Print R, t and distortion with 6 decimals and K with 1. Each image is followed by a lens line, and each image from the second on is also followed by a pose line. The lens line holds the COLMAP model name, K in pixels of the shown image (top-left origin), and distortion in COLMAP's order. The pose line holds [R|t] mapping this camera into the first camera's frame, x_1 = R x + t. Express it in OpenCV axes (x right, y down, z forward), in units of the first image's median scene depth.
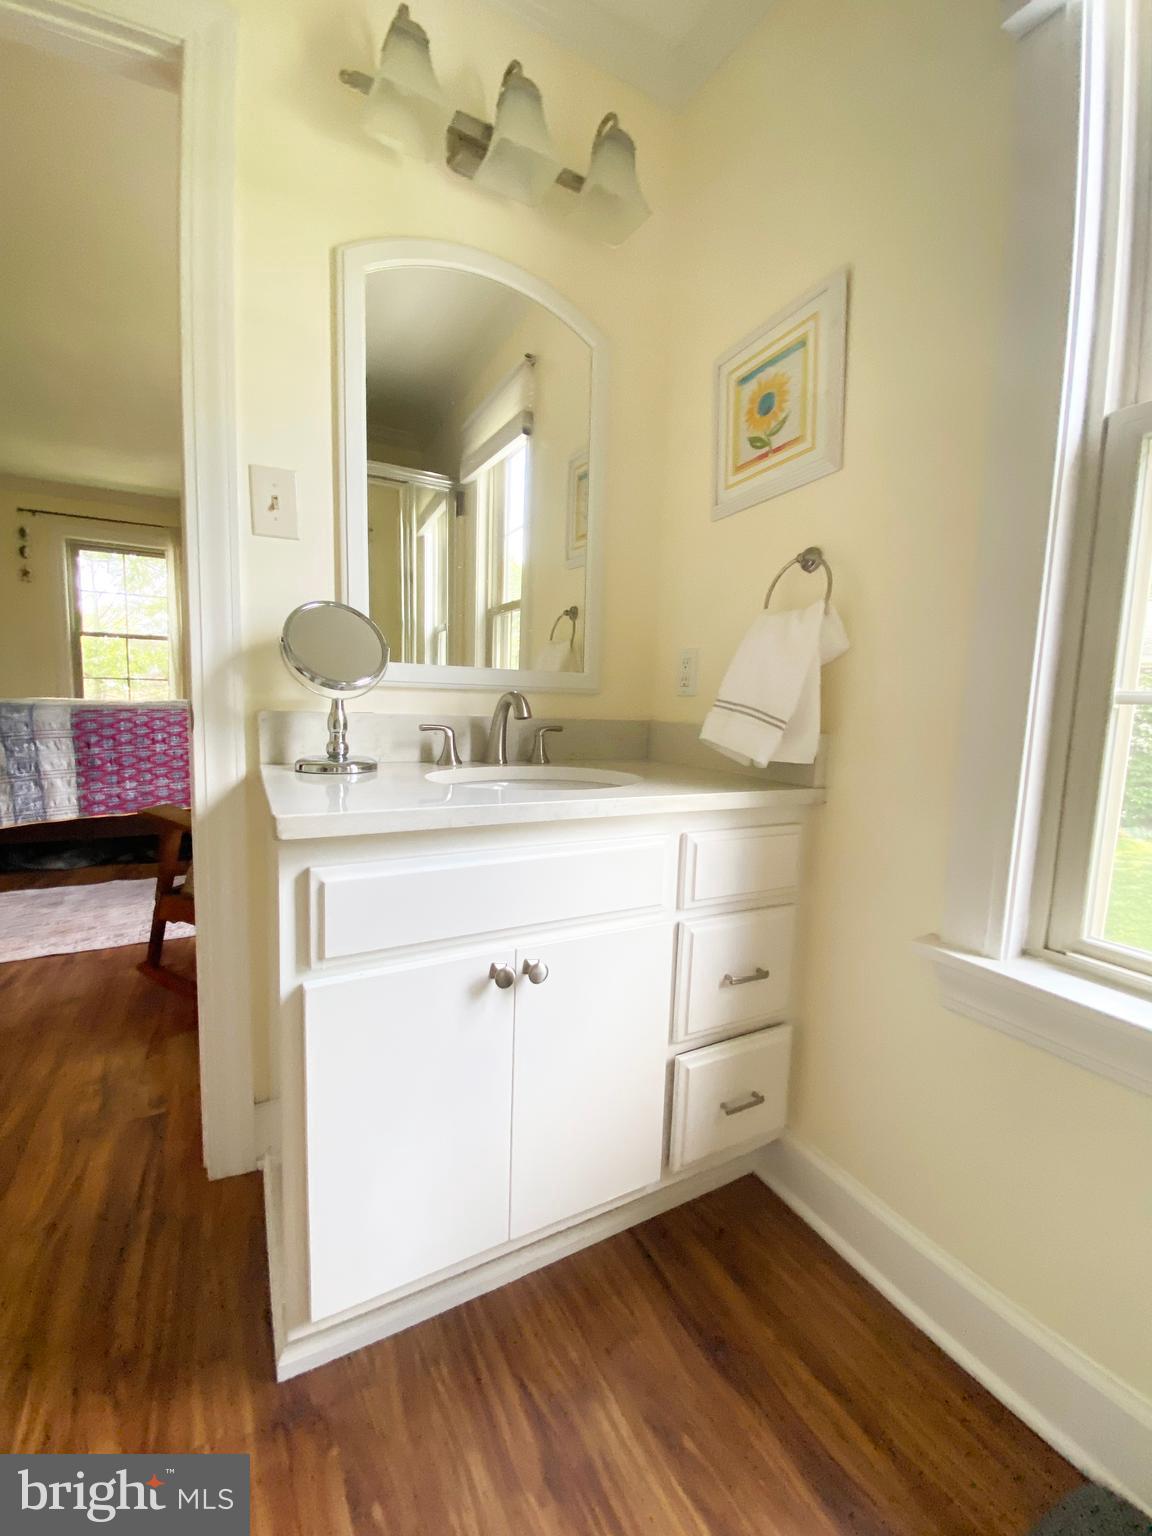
lens RADIAL K [[624.8, 0, 574.5], [0, 624.8, 771.2], [0, 0, 1]] dist [-0.003936, -0.000353]
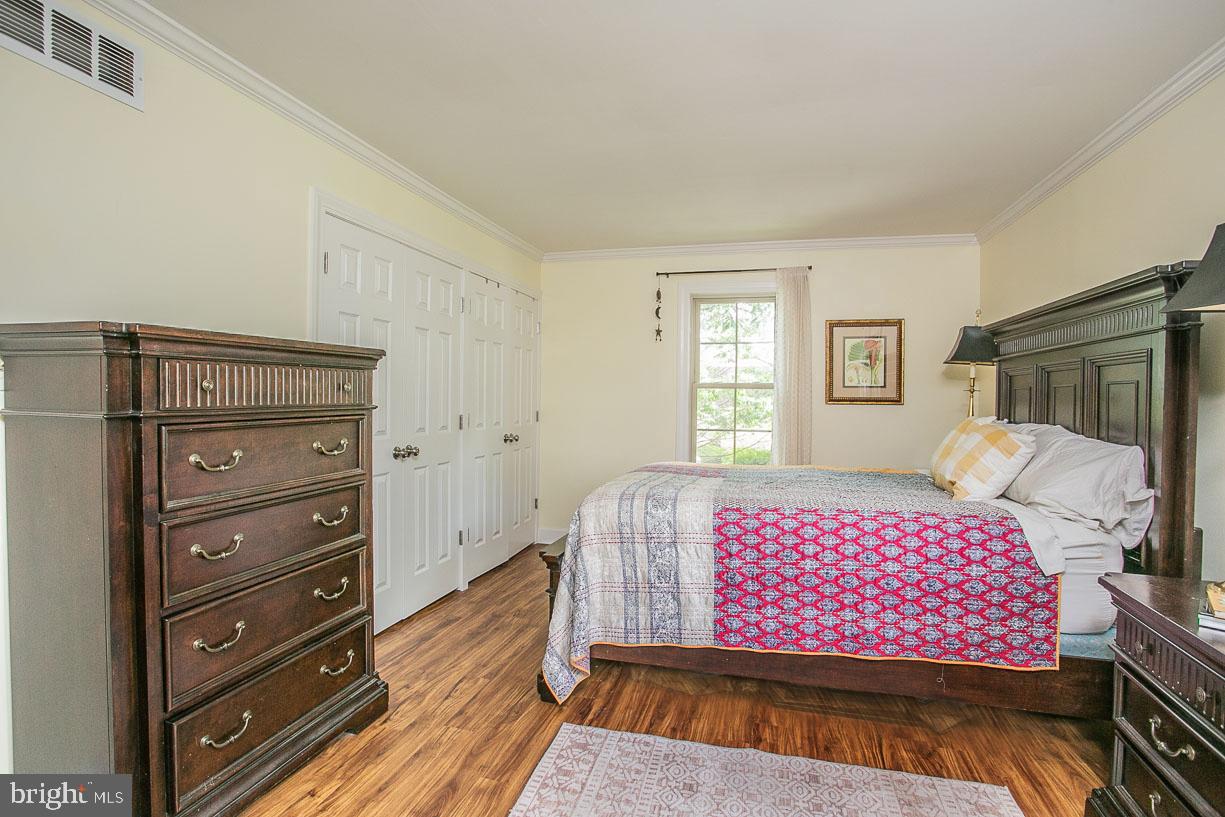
lens RADIAL K [[609.8, 0, 604.1], [0, 609.8, 412.6], [0, 0, 1]] dist [-0.048281, 0.012981]
pose [[0.723852, -0.001908, -0.689952, -0.363235], [-0.072795, 0.994204, -0.079121, -0.144188], [0.686104, 0.107497, 0.719518, 0.322563]]
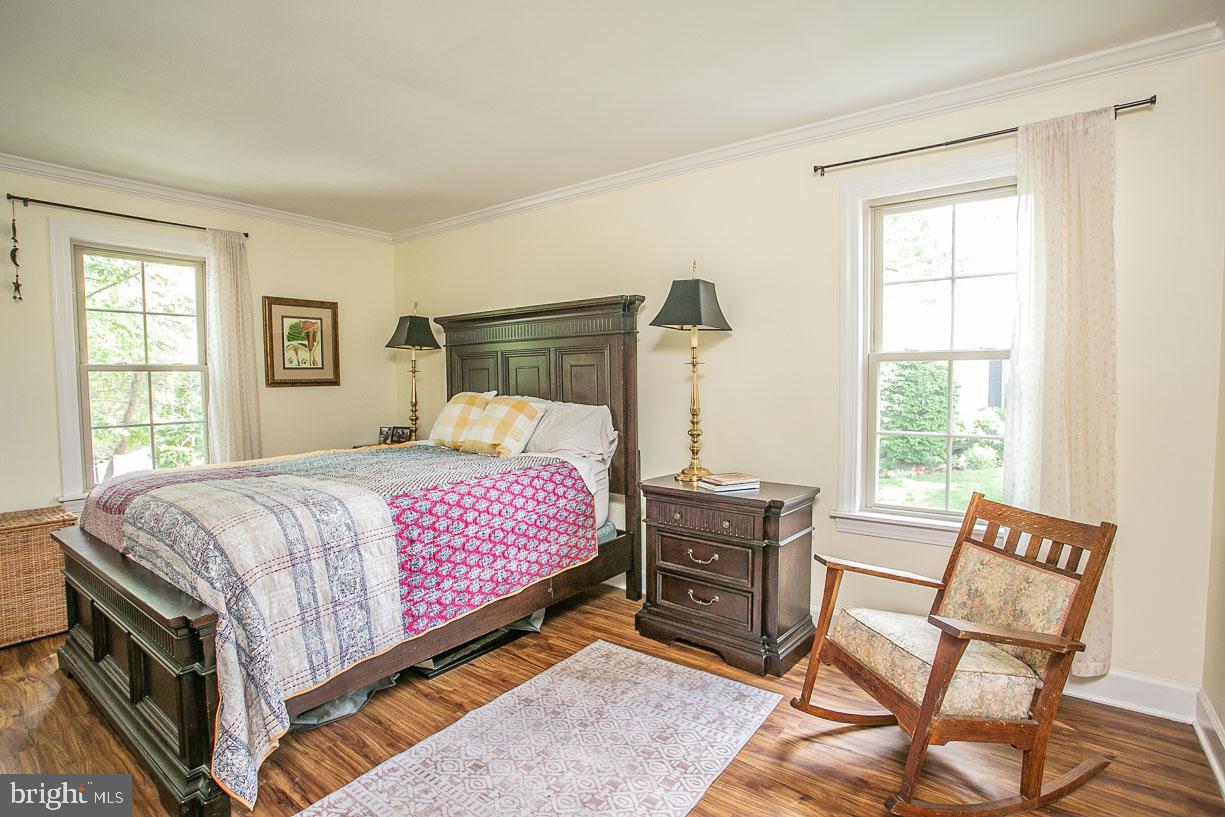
lens RADIAL K [[609.8, 0, 609.5], [0, 609.8, 408.6], [0, 0, 1]] dist [-0.048281, 0.012981]
pose [[0.906947, -0.056067, 0.417496, -0.840871], [0.083280, 0.995406, -0.047237, -0.145281], [-0.412930, 0.077610, 0.907450, 0.217007]]
